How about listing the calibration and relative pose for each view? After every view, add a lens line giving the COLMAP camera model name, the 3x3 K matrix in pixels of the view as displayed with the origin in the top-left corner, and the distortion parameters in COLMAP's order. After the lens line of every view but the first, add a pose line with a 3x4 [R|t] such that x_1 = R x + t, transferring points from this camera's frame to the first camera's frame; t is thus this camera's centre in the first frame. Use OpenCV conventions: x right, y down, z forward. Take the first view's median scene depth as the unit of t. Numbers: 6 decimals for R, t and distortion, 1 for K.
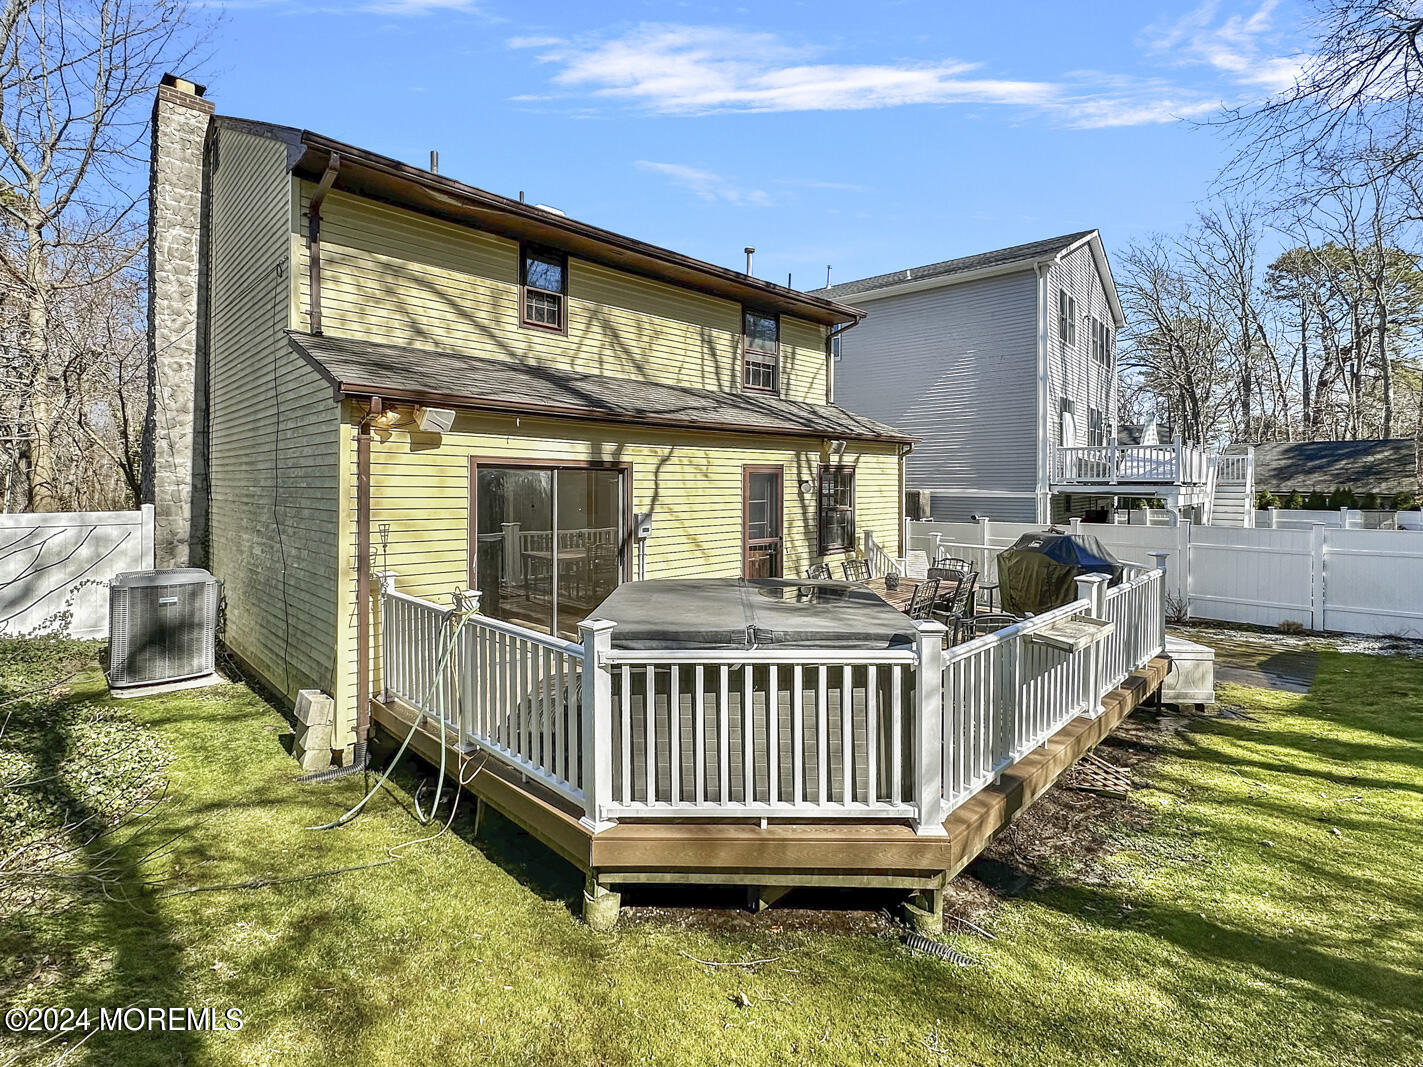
lens RADIAL K [[676.7, 0, 703.6], [0, 676.7, 490.8], [0, 0, 1]] dist [-0.000134, -0.000384]
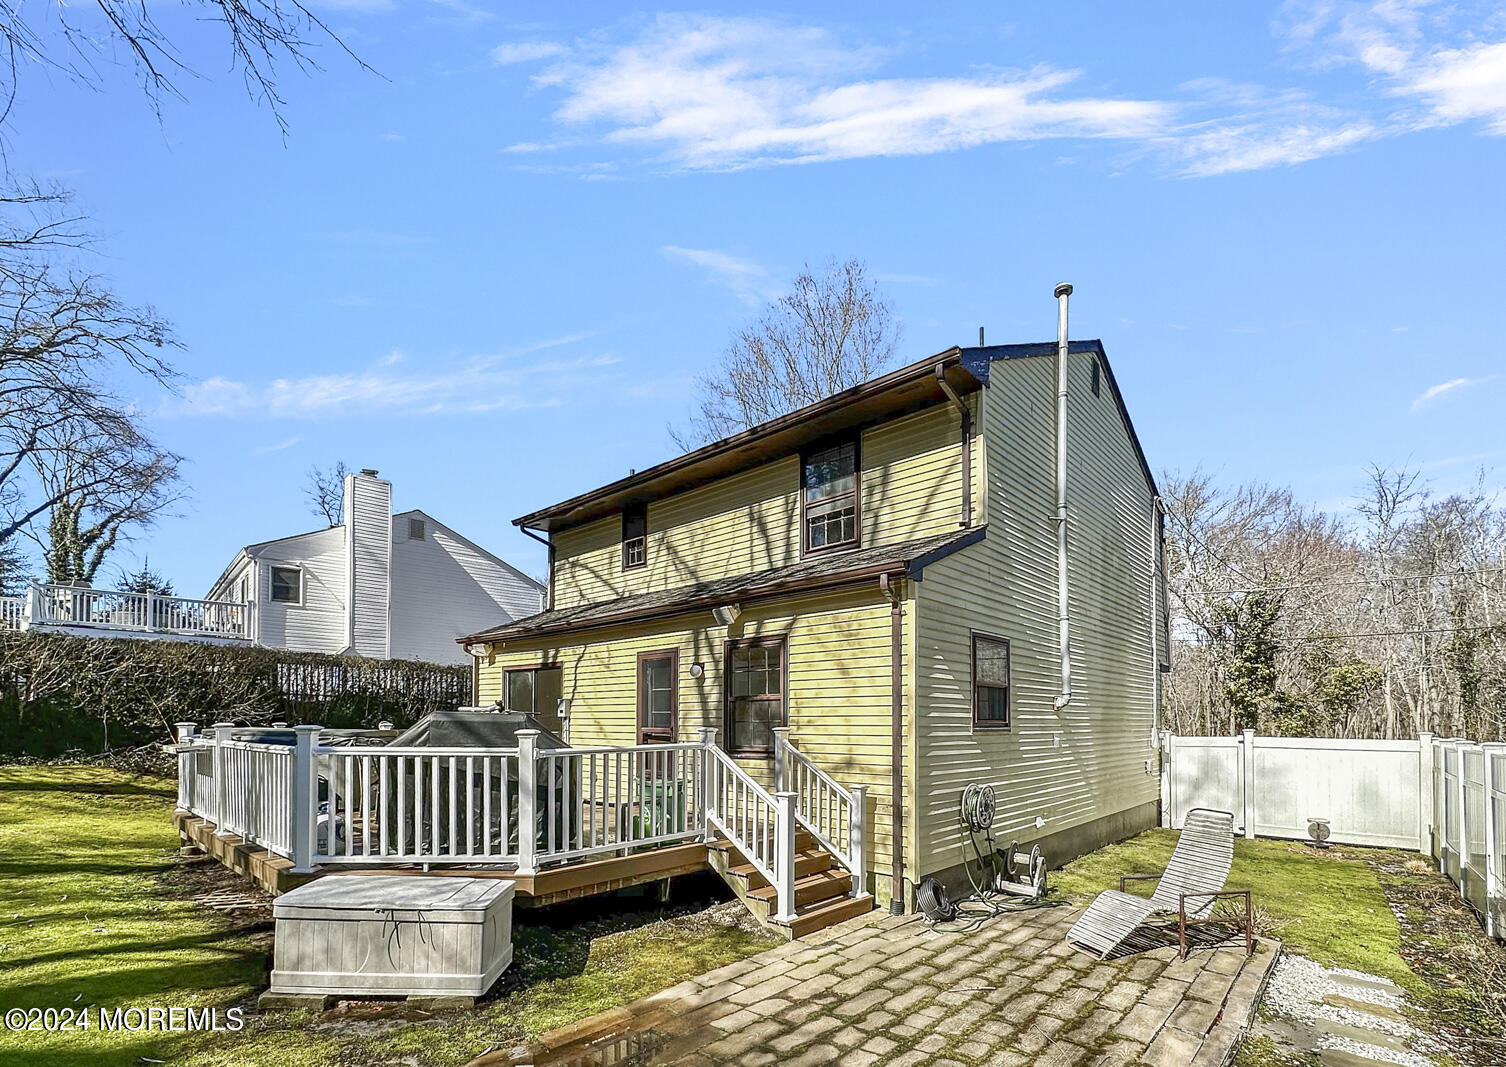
lens RADIAL K [[715.6, 0, 760.6], [0, 715.6, 719.8], [0, 0, 1]] dist [0.001205, -0.000362]
pose [[0.035174, -0.003501, -0.999375, 1.217186], [-0.014773, 0.999883, -0.004023, 0.067471], [0.999272, 0.014905, 0.035118, 1.226235]]
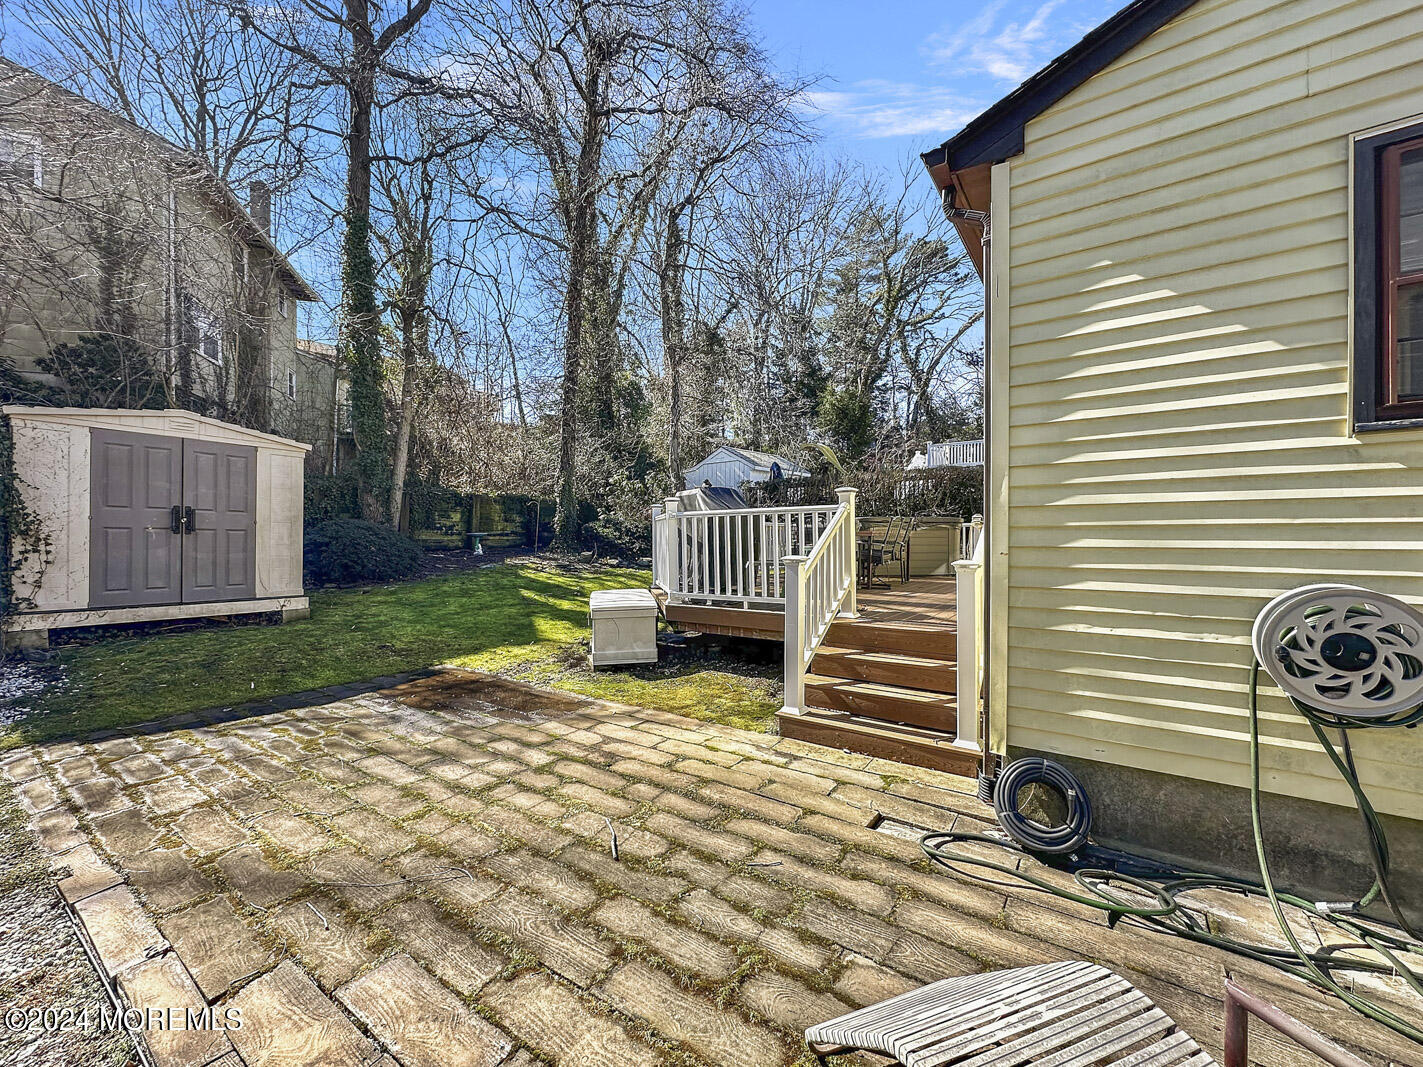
lens RADIAL K [[572.0, 0, 705.3], [0, 572.0, 532.2], [0, 0, 1]] dist [0.000145, -0.000217]
pose [[-0.984683, -0.002429, -0.174338, 0.643056], [-0.002722, 0.999995, 0.001442, 0.118905], [0.174334, 0.001894, -0.984685, 1.724068]]
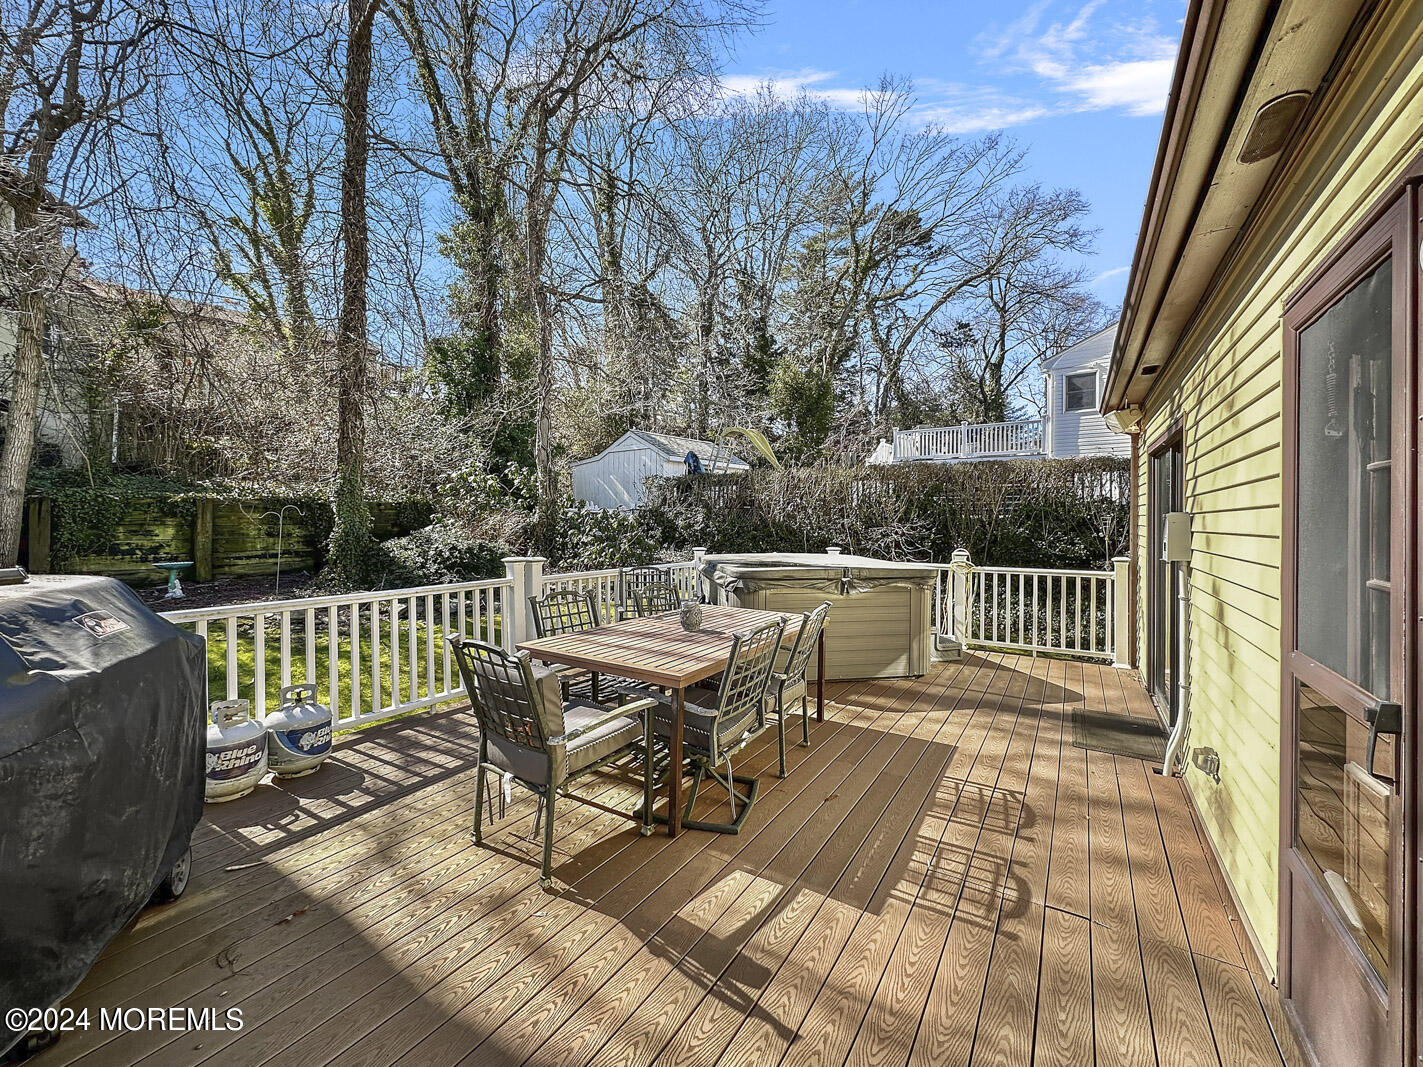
lens RADIAL K [[572.1, 0, 709.3], [0, 572.1, 516.5], [0, 0, 1]] dist [-0.001420, -0.000142]
pose [[-0.975333, -0.008363, -0.220578, 0.307296], [-0.008664, 0.999962, 0.000398, 0.038120], [0.220566, 0.002299, -0.975369, 1.224648]]
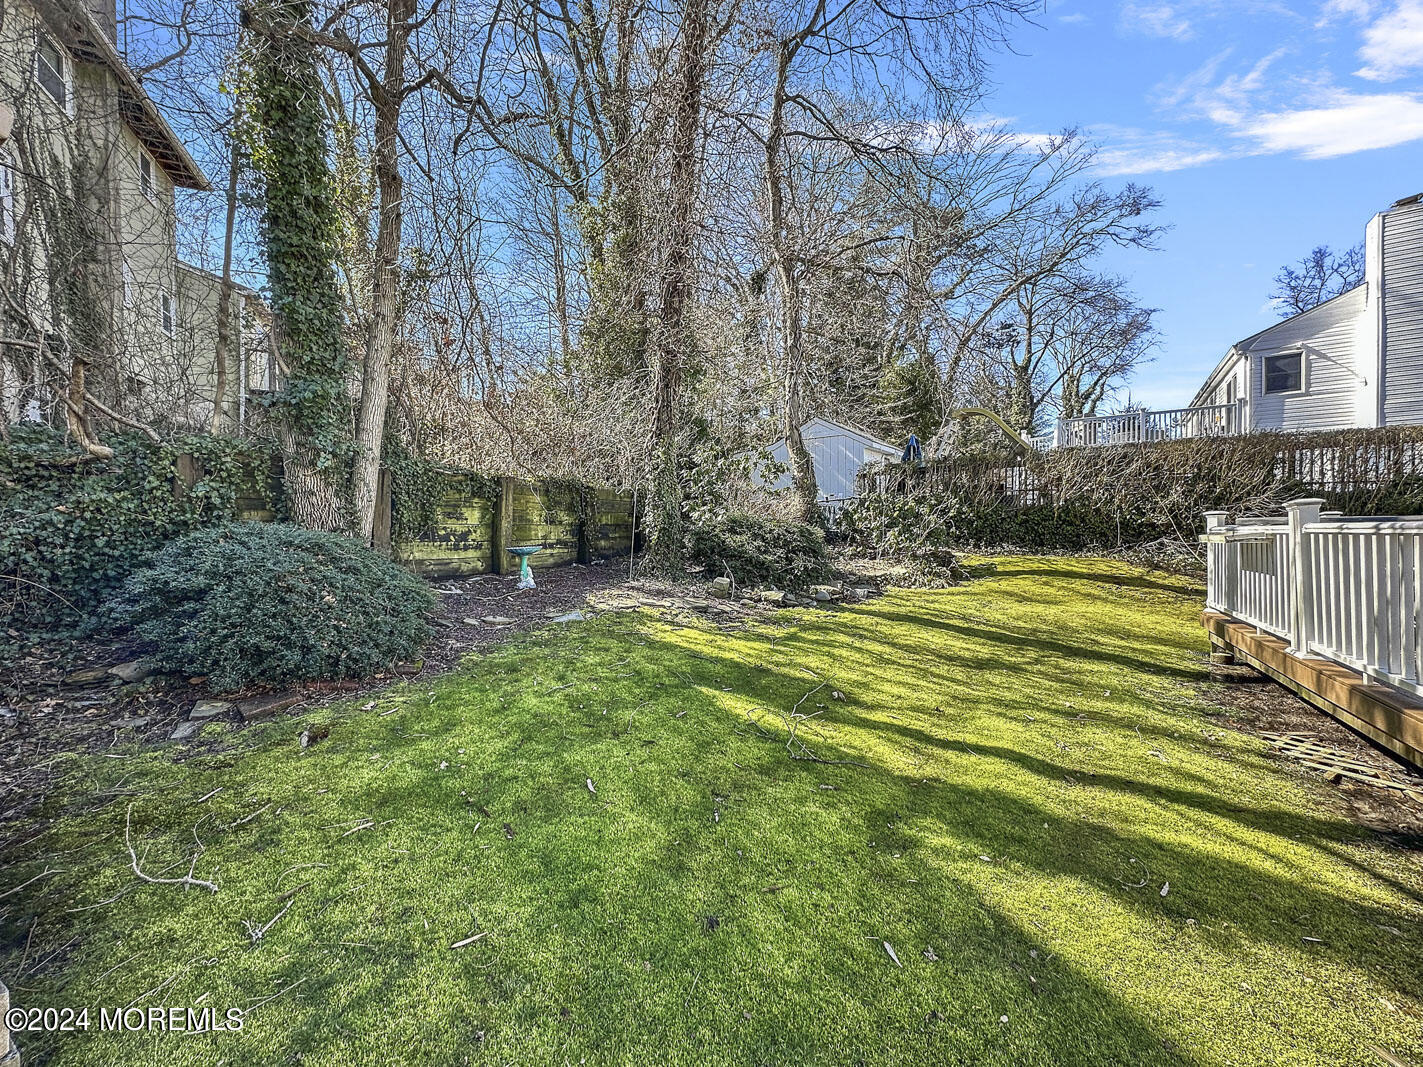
lens RADIAL K [[574.3, 0, 708.9], [0, 574.3, 534.4], [0, 0, 1]] dist [0.001265, -0.000309]
pose [[-0.962727, 0.007656, -0.270368, 0.953207], [0.004758, 0.999924, 0.011371, 0.098796], [0.270435, 0.009661, -0.962690, 0.945093]]
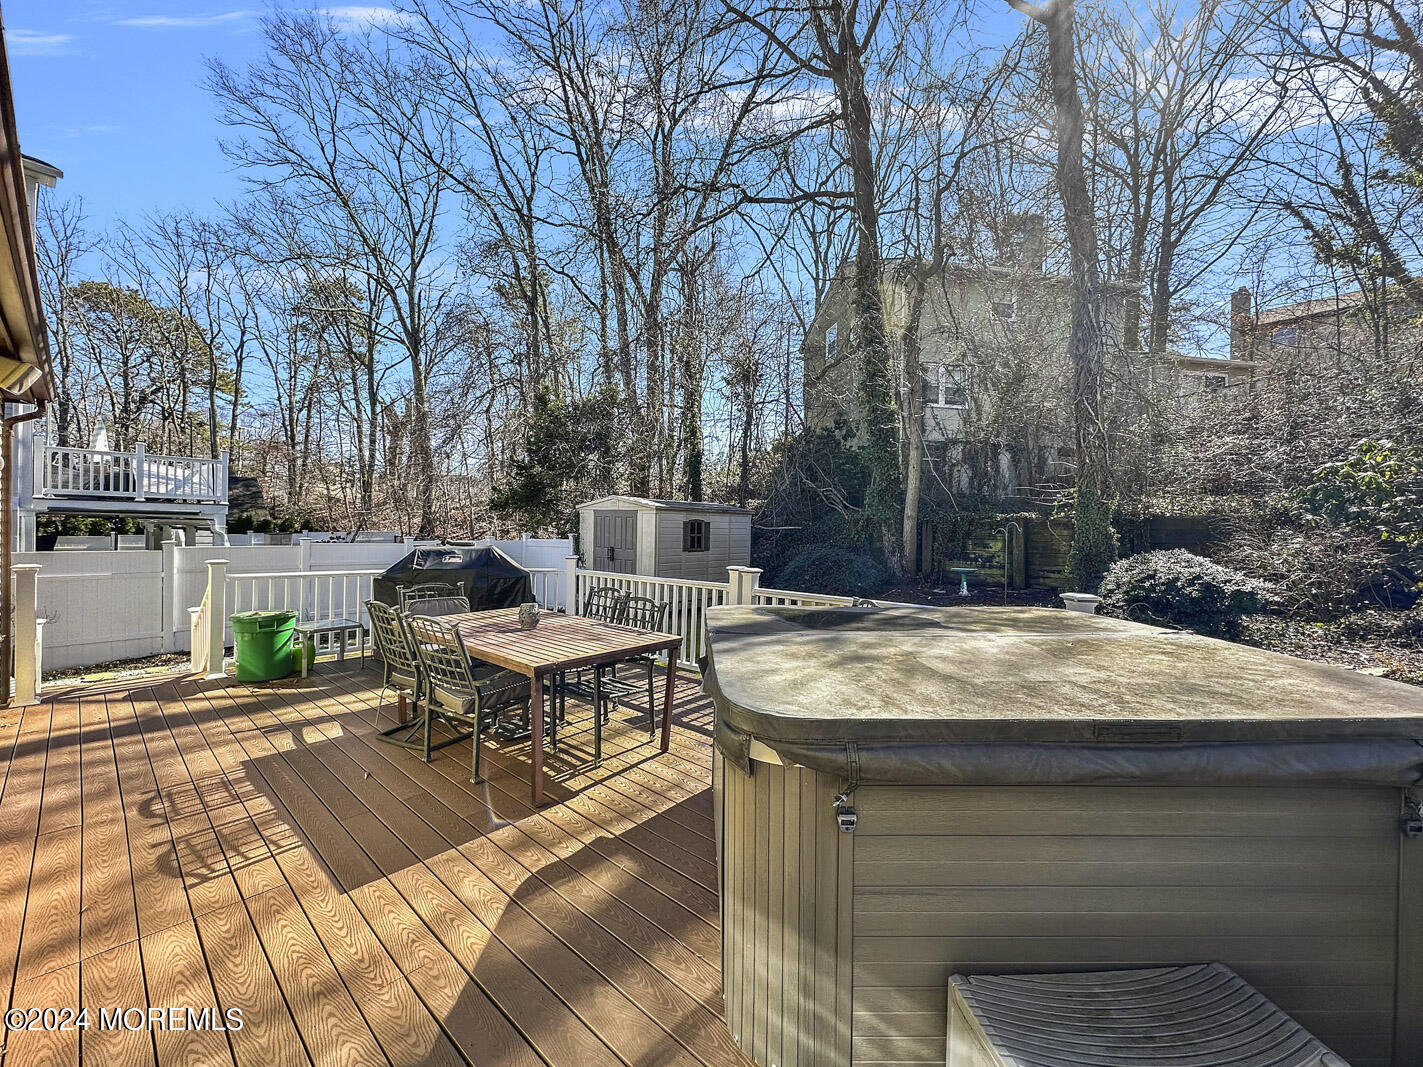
lens RADIAL K [[574.3, 0, 708.9], [0, 574.3, 534.4], [0, 0, 1]] dist [0.001265, -0.000309]
pose [[-0.054533, -0.011218, 0.998449, -0.240314], [-0.004430, 0.999930, 0.010993, 0.039517], [-0.998502, -0.003824, -0.054579, 0.696071]]
